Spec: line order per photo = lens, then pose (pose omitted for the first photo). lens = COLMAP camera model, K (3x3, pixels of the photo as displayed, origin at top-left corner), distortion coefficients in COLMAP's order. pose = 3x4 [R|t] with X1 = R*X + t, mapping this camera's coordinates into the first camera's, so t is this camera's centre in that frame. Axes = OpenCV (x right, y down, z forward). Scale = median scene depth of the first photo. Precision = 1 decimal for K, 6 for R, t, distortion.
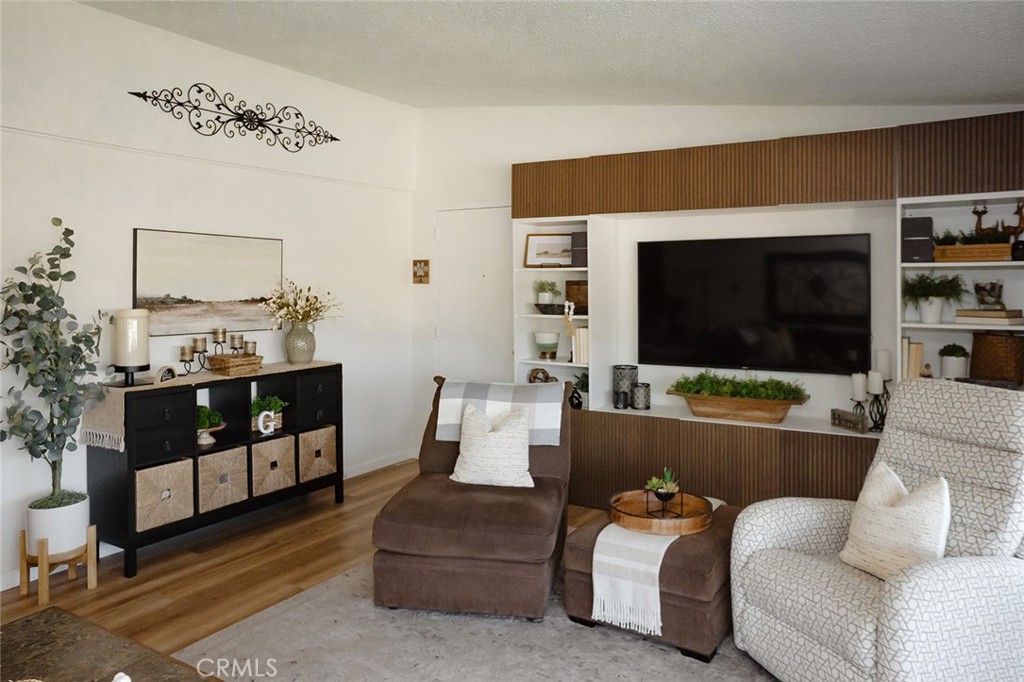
lens RADIAL K [[725.9, 0, 530.9], [0, 725.9, 289.3], [0, 0, 1]] dist [-0.044996, 0.103927]
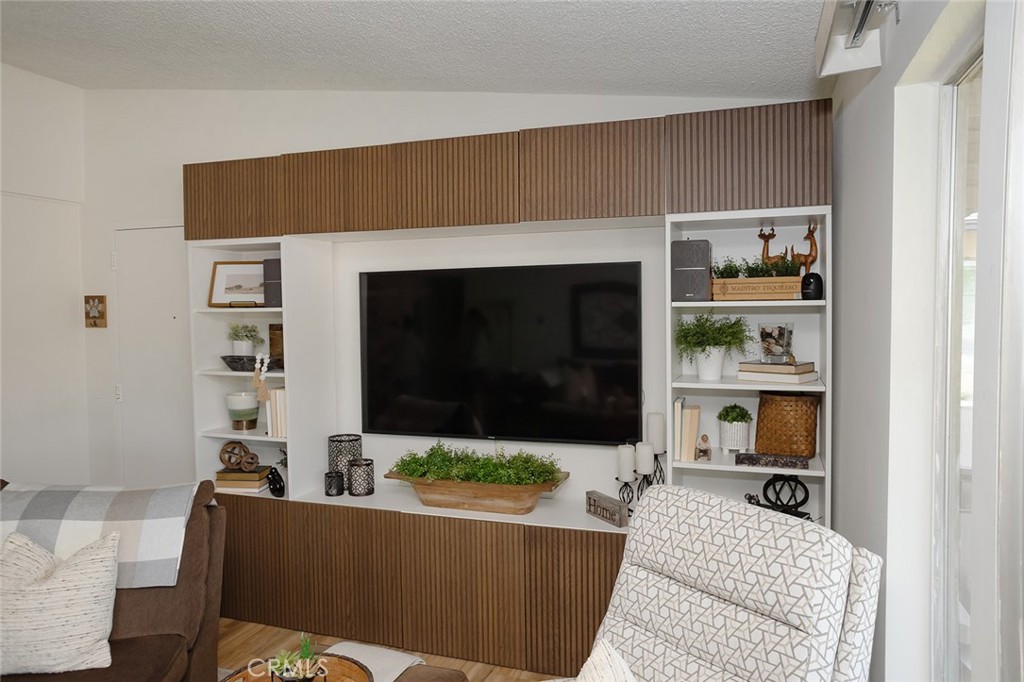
lens RADIAL K [[707.7, 0, 515.9], [0, 707.7, 338.0], [0, 0, 1]] dist [-0.003752, 0.003098]
pose [[0.981611, -0.014959, 0.190305, 0.193057], [0.009604, 0.999532, 0.029028, -0.019742], [-0.190650, -0.026666, 0.981296, 0.280308]]
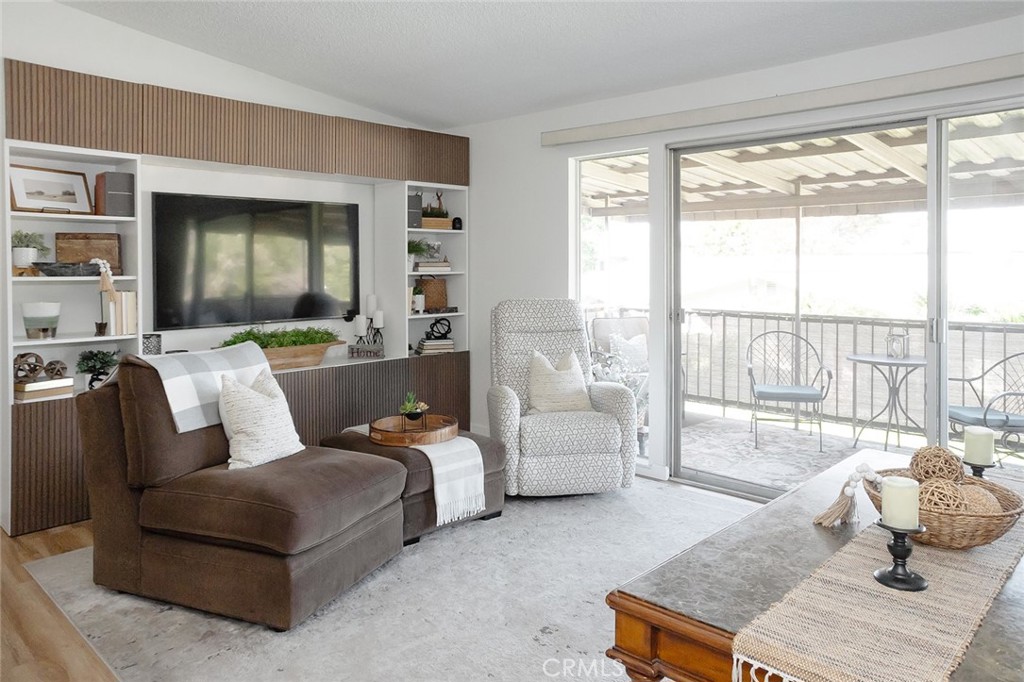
lens RADIAL K [[726.8, 0, 515.1], [0, 726.8, 267.4], [0, 0, 1]] dist [-0.006993, 0.002852]
pose [[0.218908, -0.003875, 0.975738, -0.706903], [0.010302, 0.999946, 0.001660, 0.034172], [-0.975691, 0.009689, 0.218936, 0.444103]]
